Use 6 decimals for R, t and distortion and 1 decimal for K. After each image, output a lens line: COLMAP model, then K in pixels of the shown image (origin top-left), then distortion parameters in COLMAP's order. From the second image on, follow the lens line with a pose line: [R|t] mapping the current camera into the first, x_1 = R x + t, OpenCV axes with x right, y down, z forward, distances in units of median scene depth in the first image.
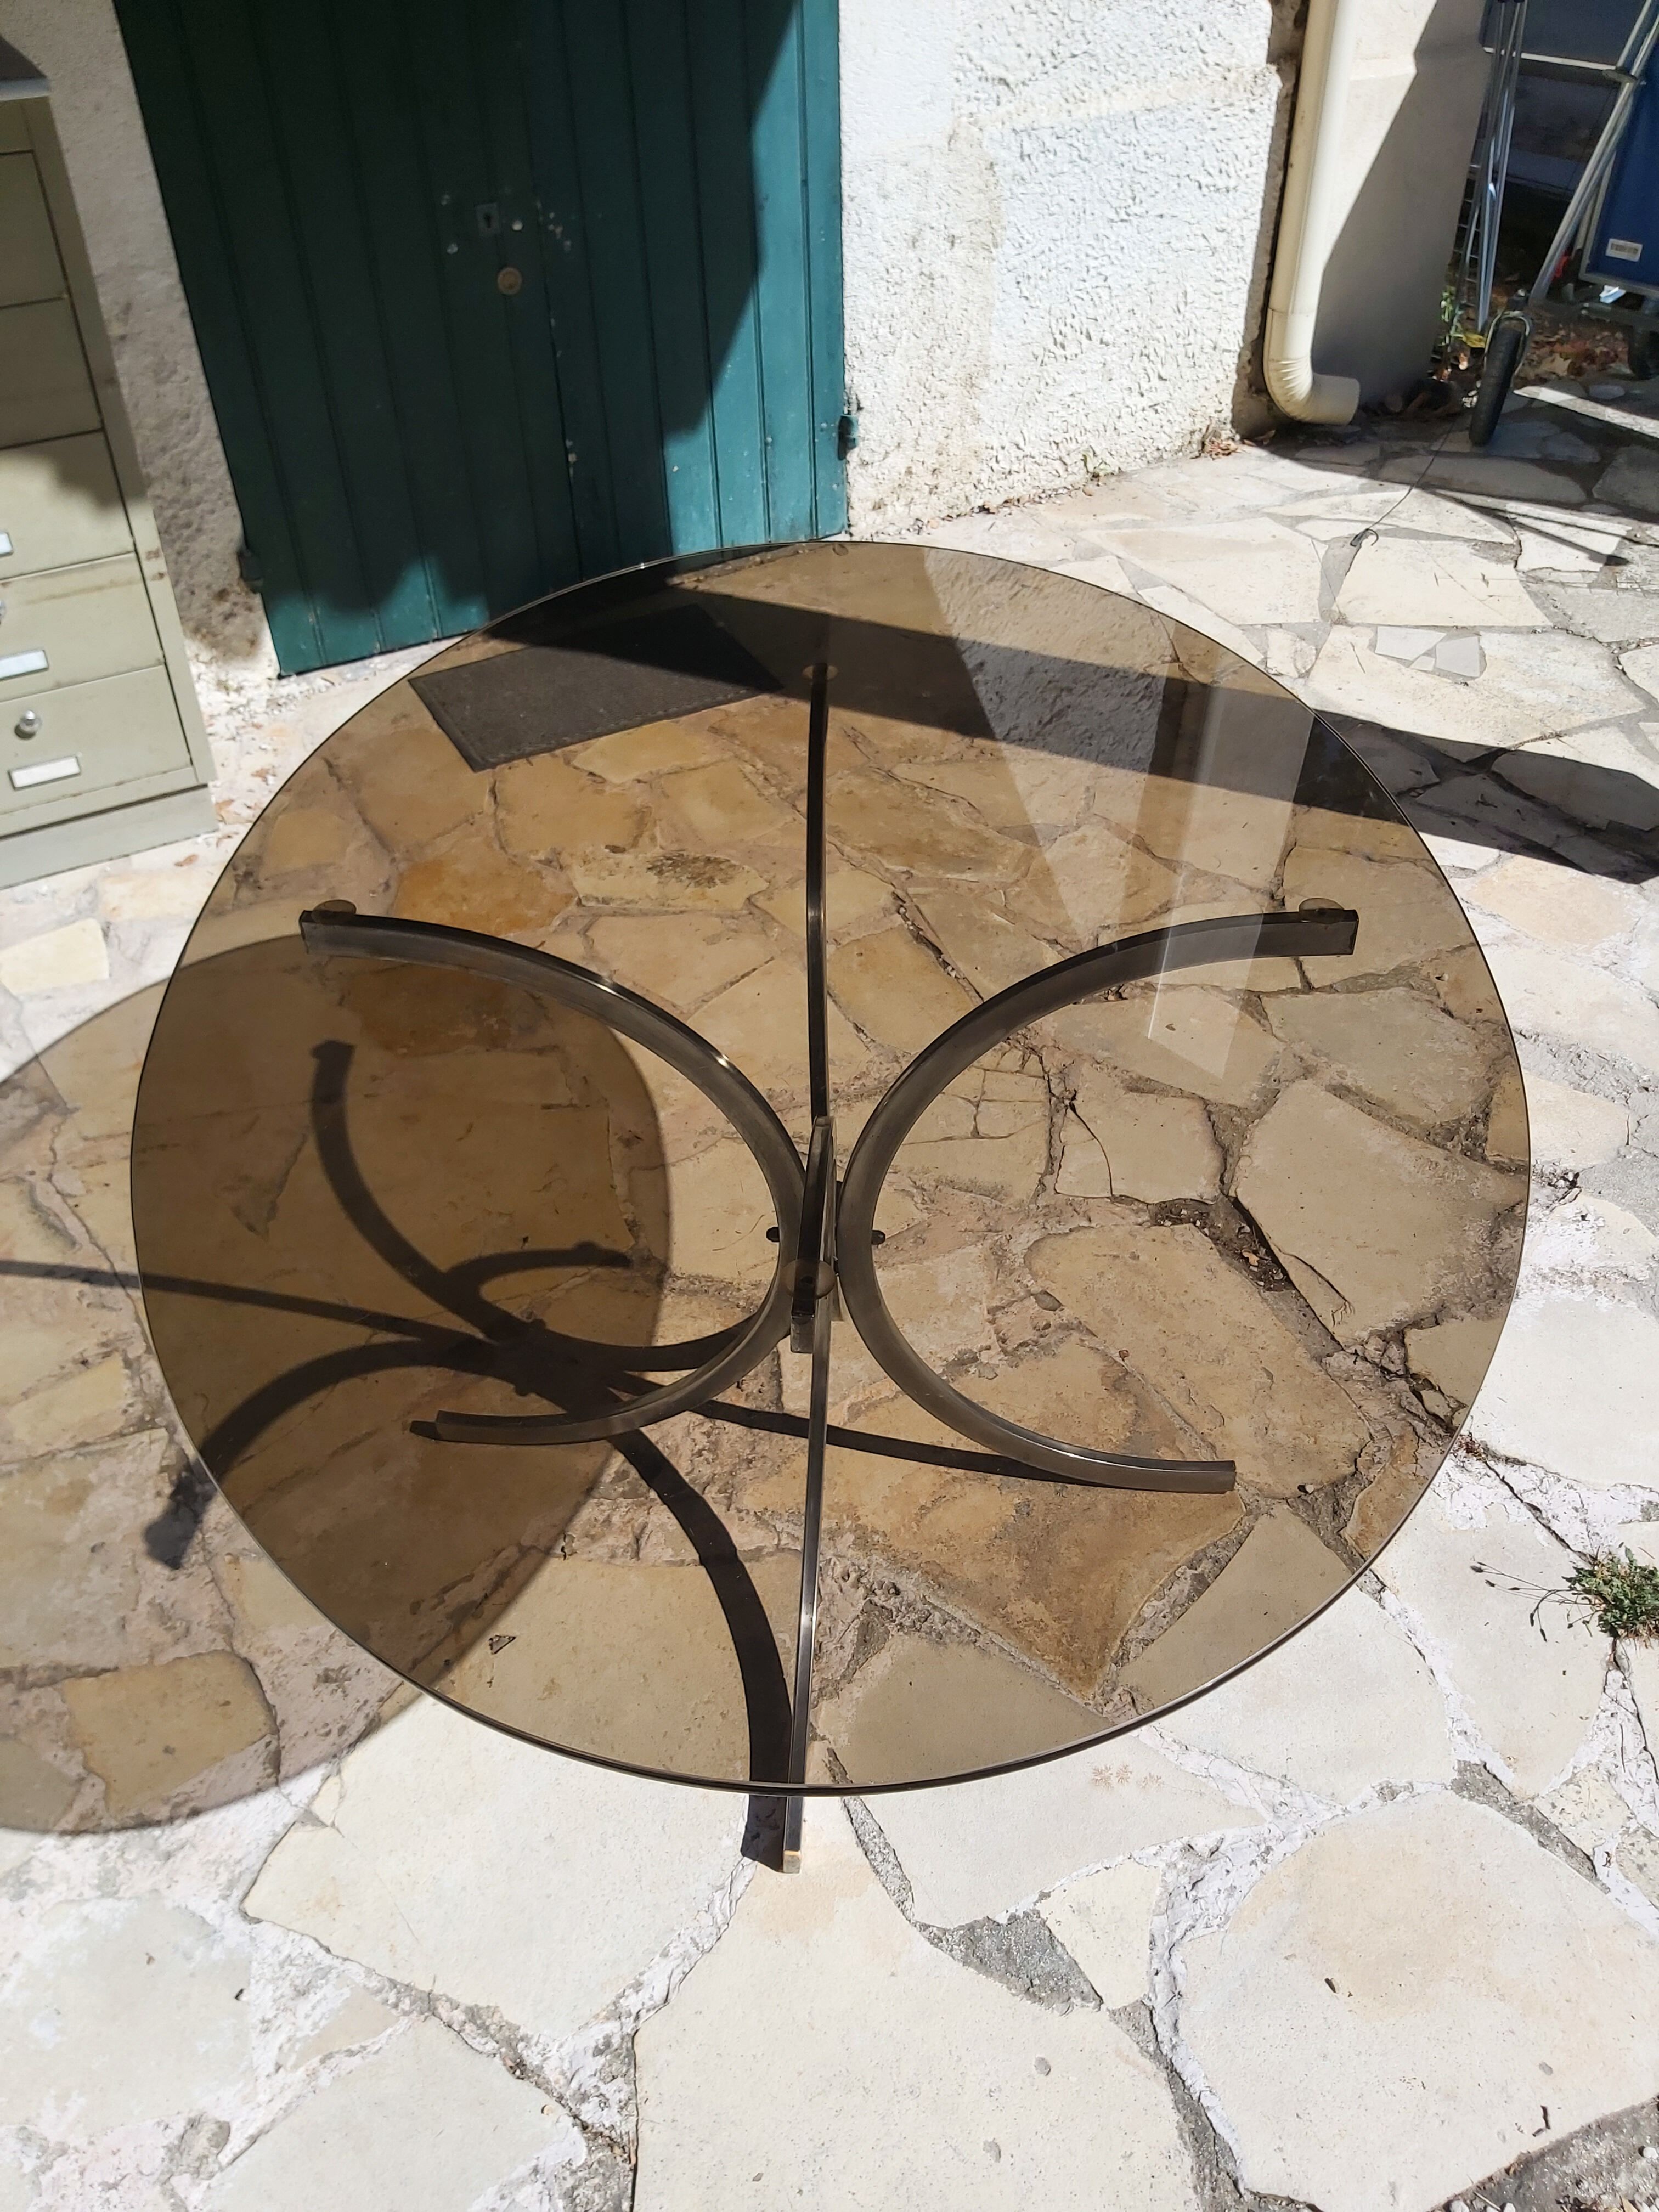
lens RADIAL K [[1706.7, 0, 805.5], [0, 1706.7, 1093.0], [0, 0, 1]] dist [0.064853, -0.111886]
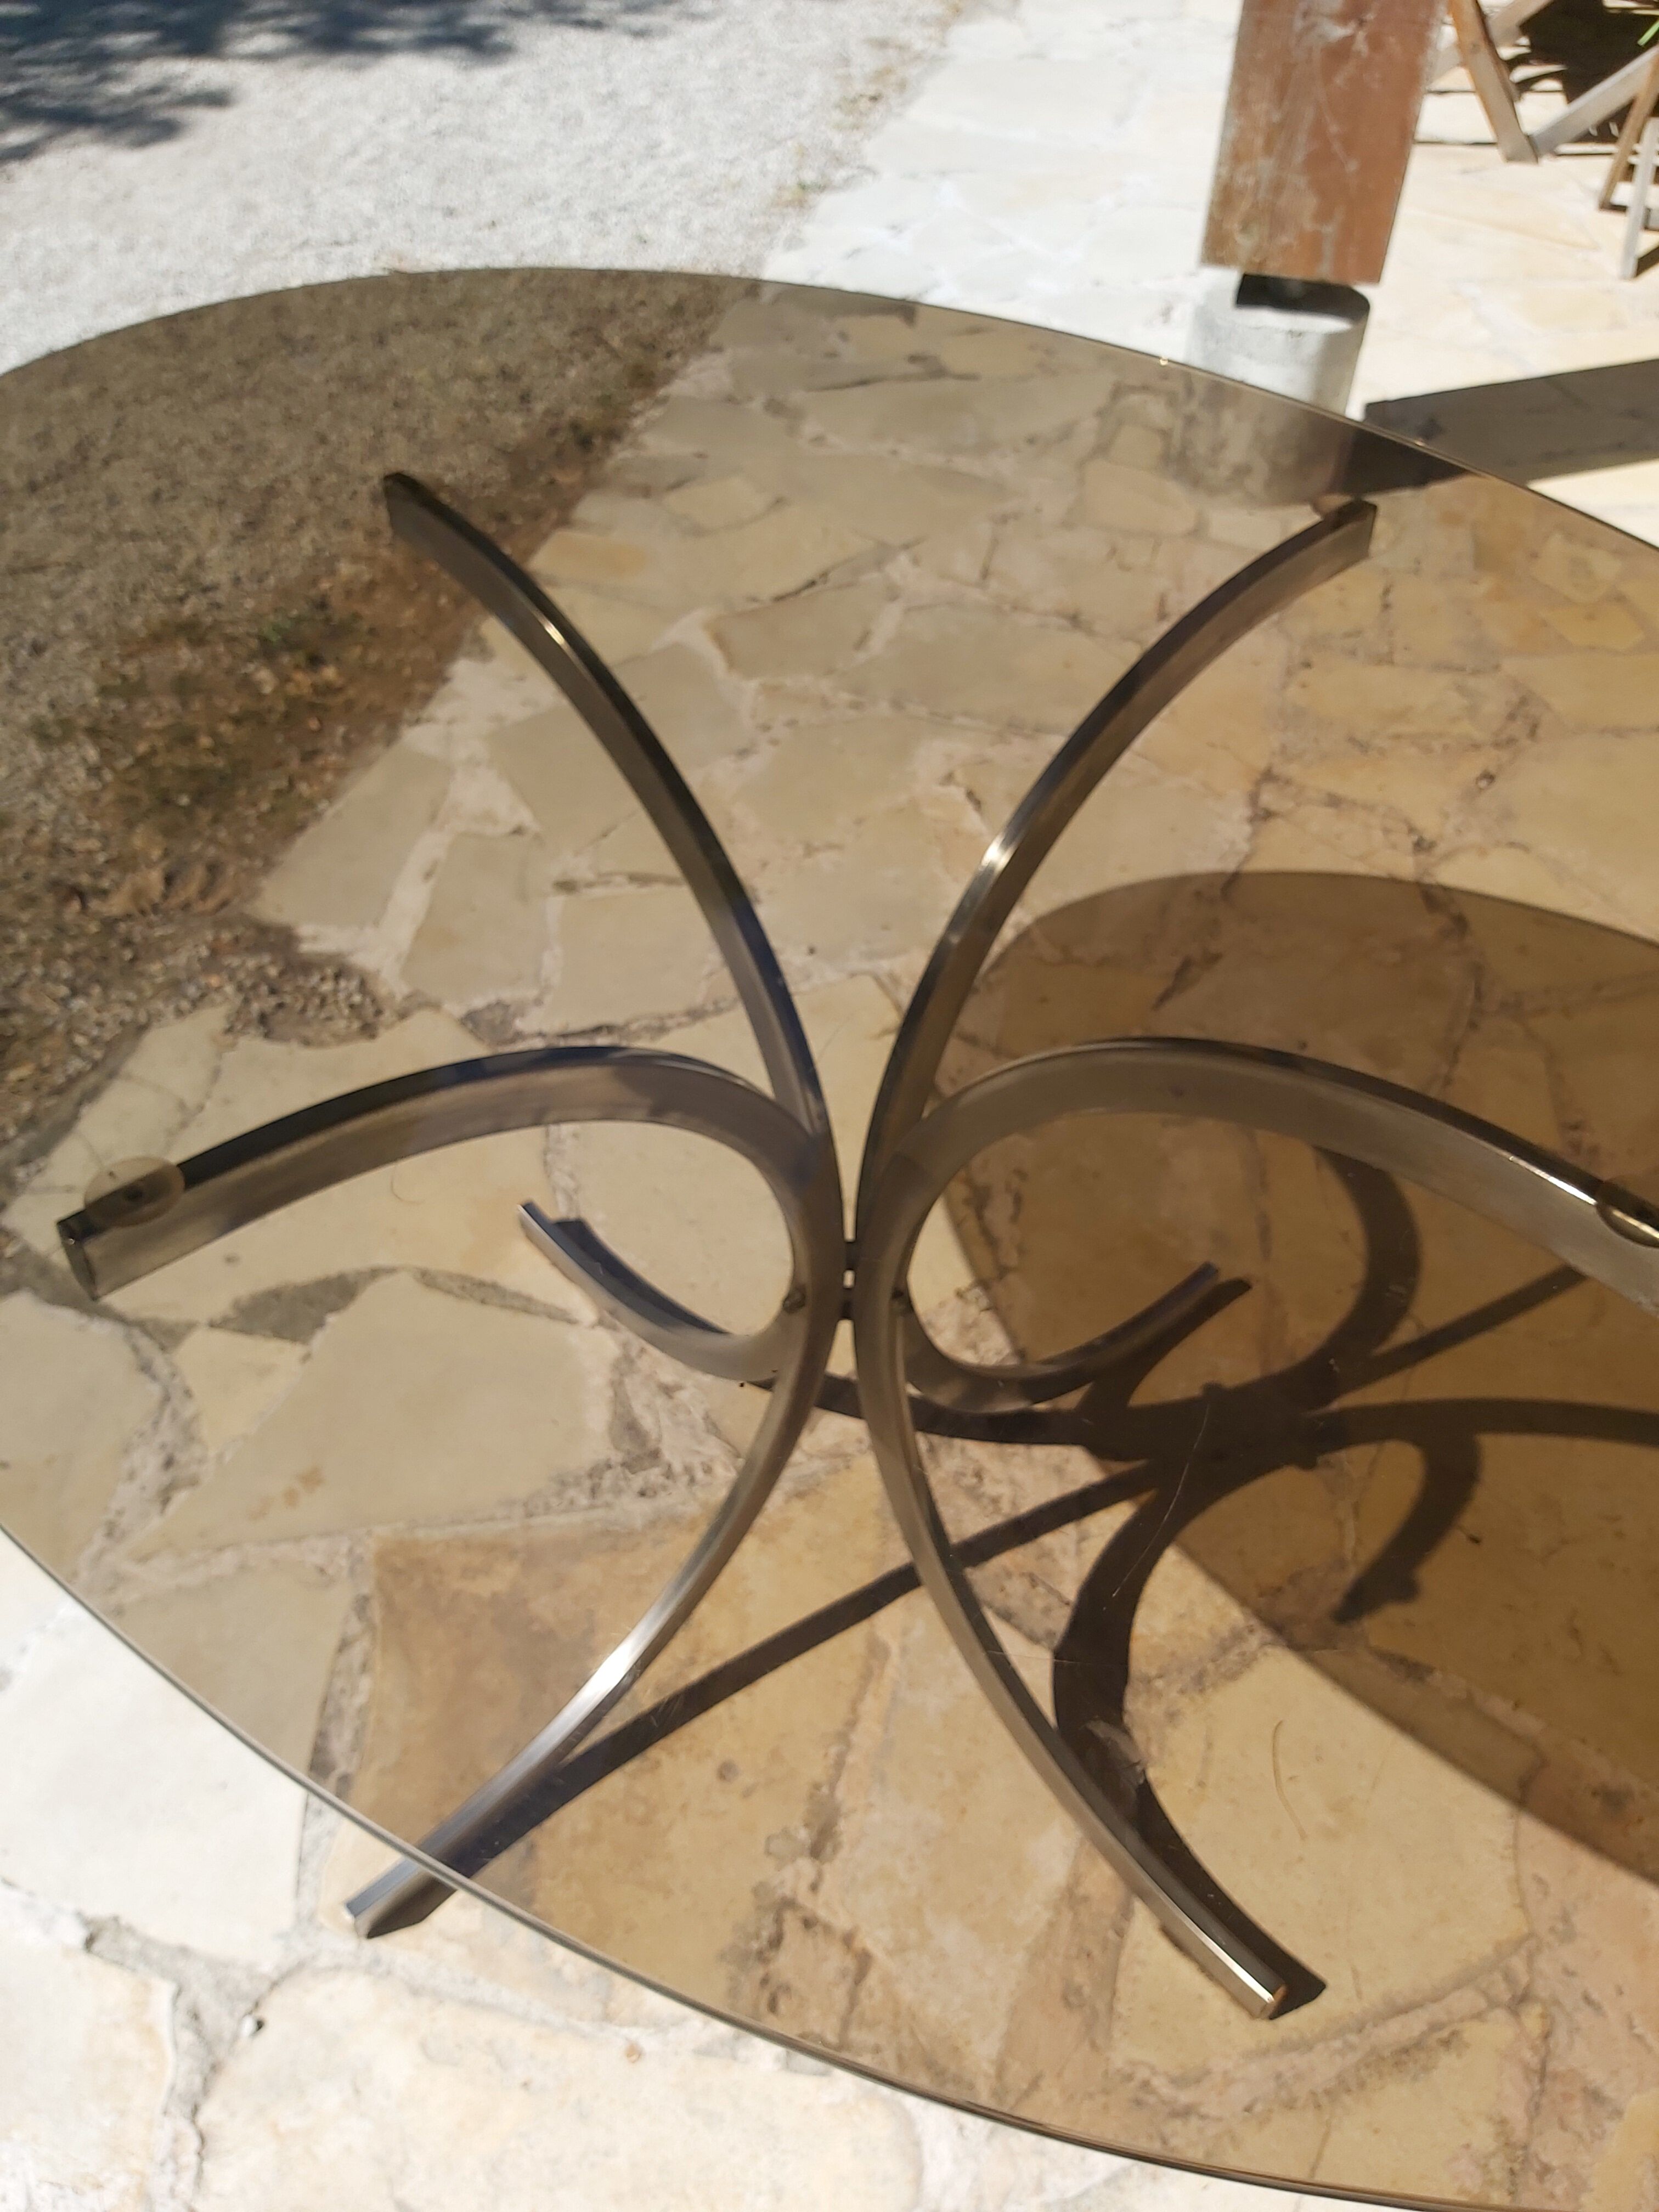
lens RADIAL K [[1706.7, 0, 800.0], [0, 1706.7, 1144.0], [0, 0, 1]] dist [0.064853, -0.111886]
pose [[-0.711252, 0.511572, -0.482094, 0.259640], [-0.473948, 0.157490, 0.866355, -0.392650], [0.519128, 0.844684, 0.130443, 0.689333]]
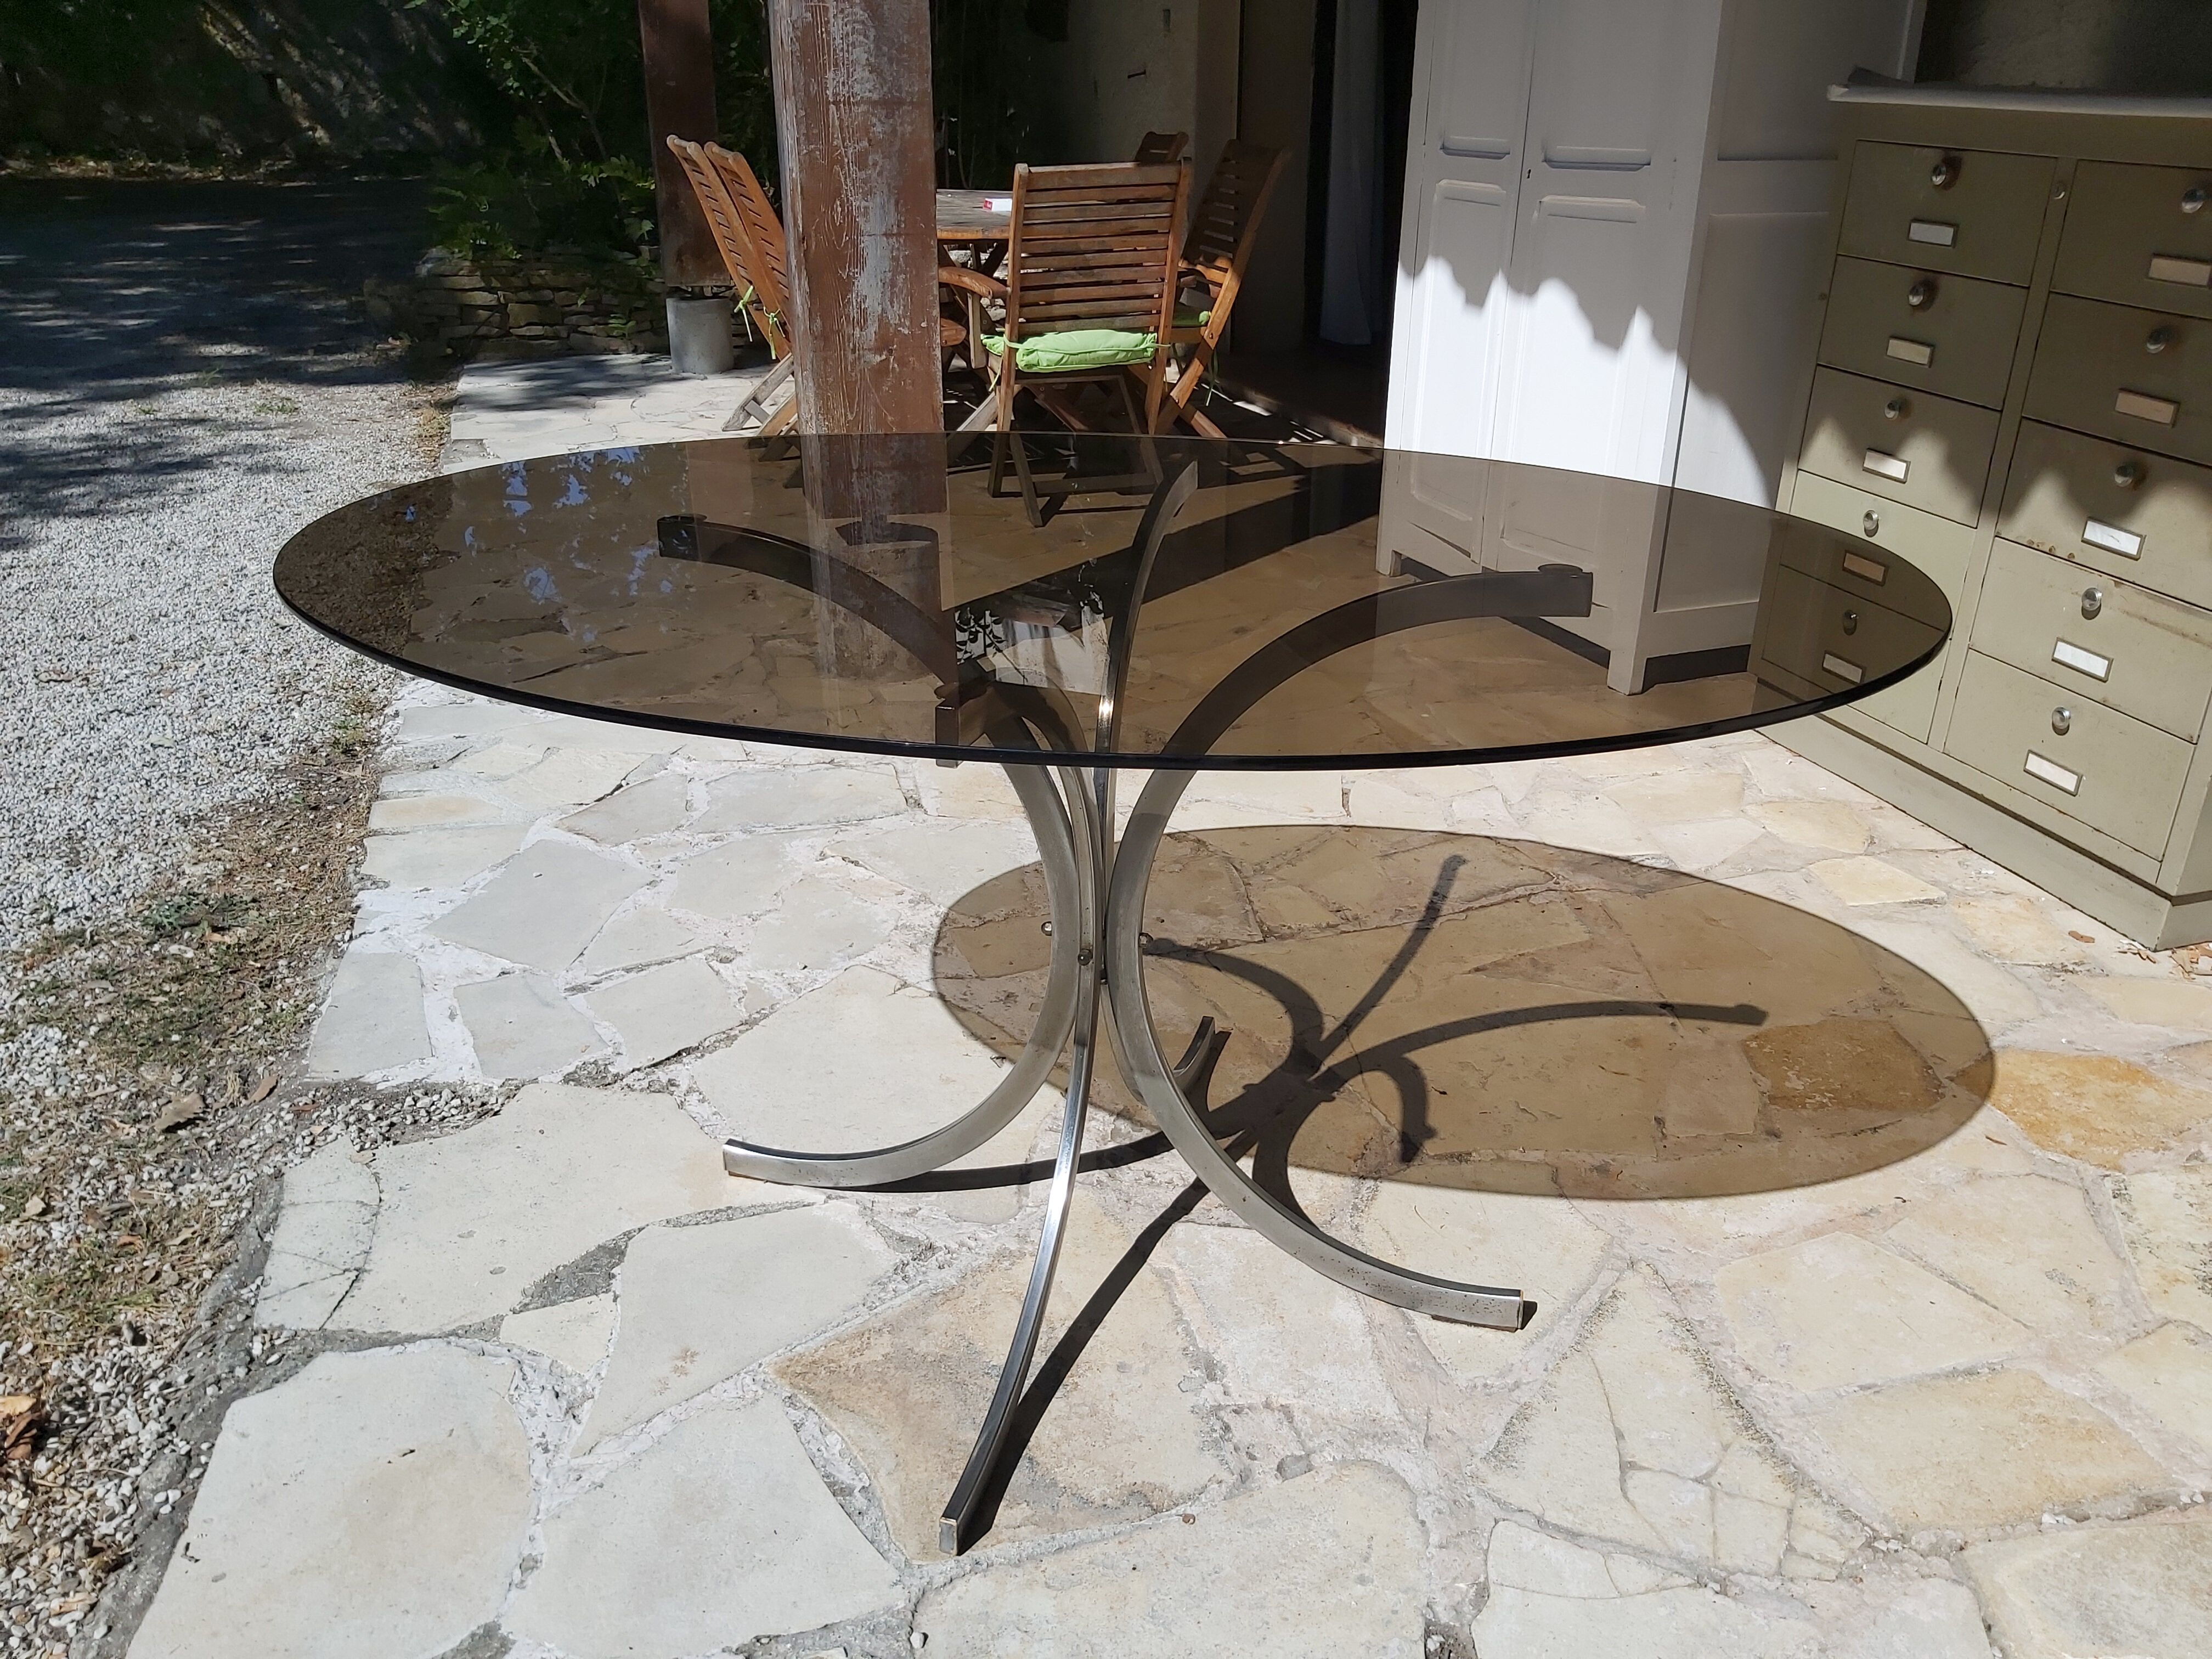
lens RADIAL K [[1706.7, 0, 1113.2], [0, 1706.7, 855.2], [0, 0, 1]] dist [0.064853, -0.111886]
pose [[-0.216456, 0.415424, -0.883499, 0.708774], [-0.650664, 0.613292, 0.447783, -0.322828], [0.727862, 0.671786, 0.137551, 0.667308]]
